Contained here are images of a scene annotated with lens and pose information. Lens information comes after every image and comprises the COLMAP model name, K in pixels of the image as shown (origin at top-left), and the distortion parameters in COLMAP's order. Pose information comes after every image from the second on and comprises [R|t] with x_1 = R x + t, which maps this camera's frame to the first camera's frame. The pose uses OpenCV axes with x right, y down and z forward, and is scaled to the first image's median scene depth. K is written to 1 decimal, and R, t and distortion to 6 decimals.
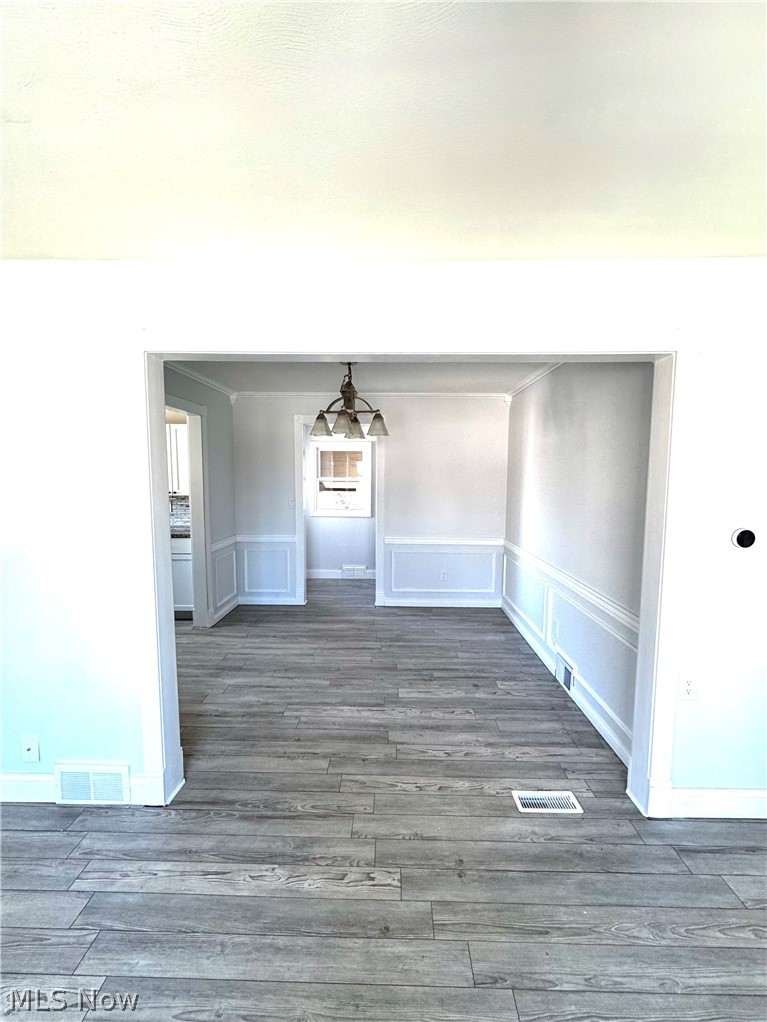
lens RADIAL K [[425.2, 0, 387.0], [0, 425.2, 512.1], [0, 0, 1]] dist [-0.003677, -0.001037]
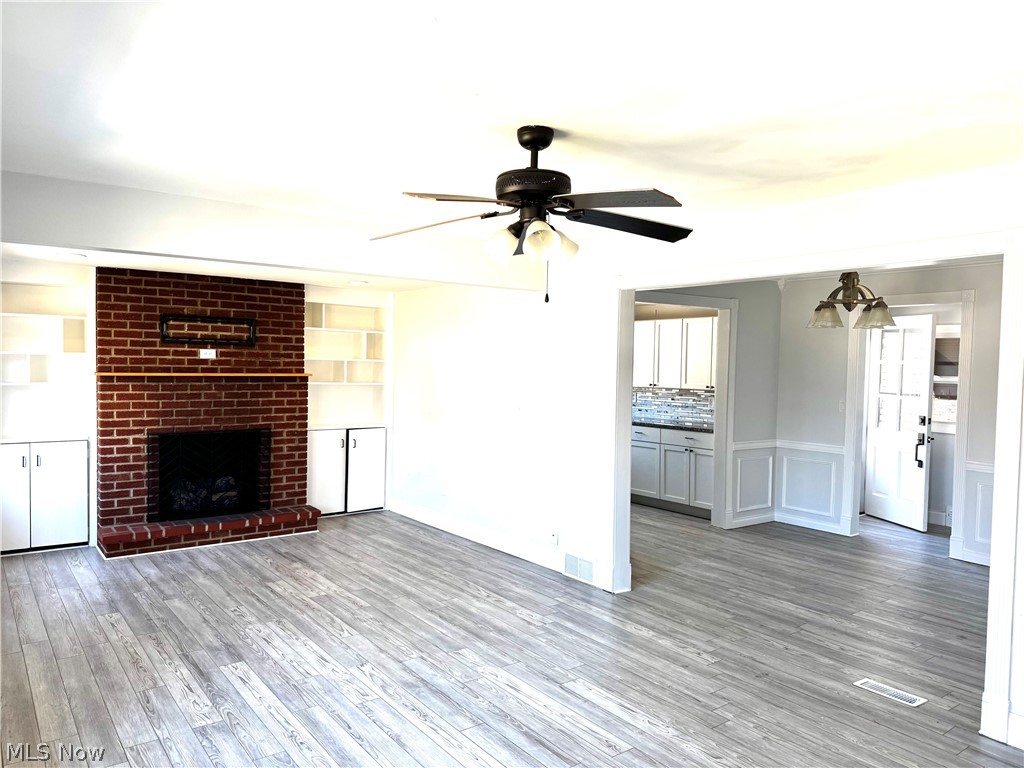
lens RADIAL K [[728.1, 0, 509.3], [0, 728.1, 384.8], [0, 0, 1]] dist [0.033387, -0.024105]
pose [[0.614367, 0.029397, -0.788472, 0.866792], [-0.083505, 0.996116, -0.027927, 0.054095], [0.784589, 0.082999, 0.614436, -0.630325]]
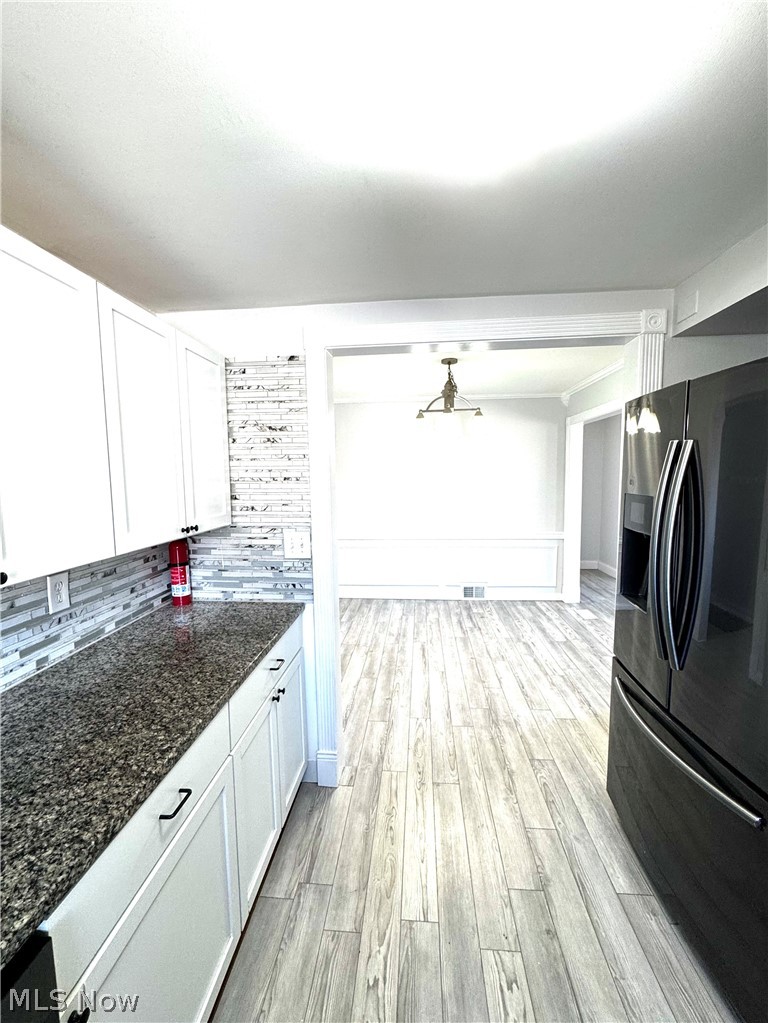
lens RADIAL K [[425.6, 0, 383.4], [0, 425.6, 513.0], [0, 0, 1]] dist [-0.000052, 0.000018]
pose [[0.069661, -0.098276, 0.992718, -1.397985], [0.105288, 0.990302, 0.090649, -0.128412], [-0.991999, 0.098206, 0.079333, 1.350033]]
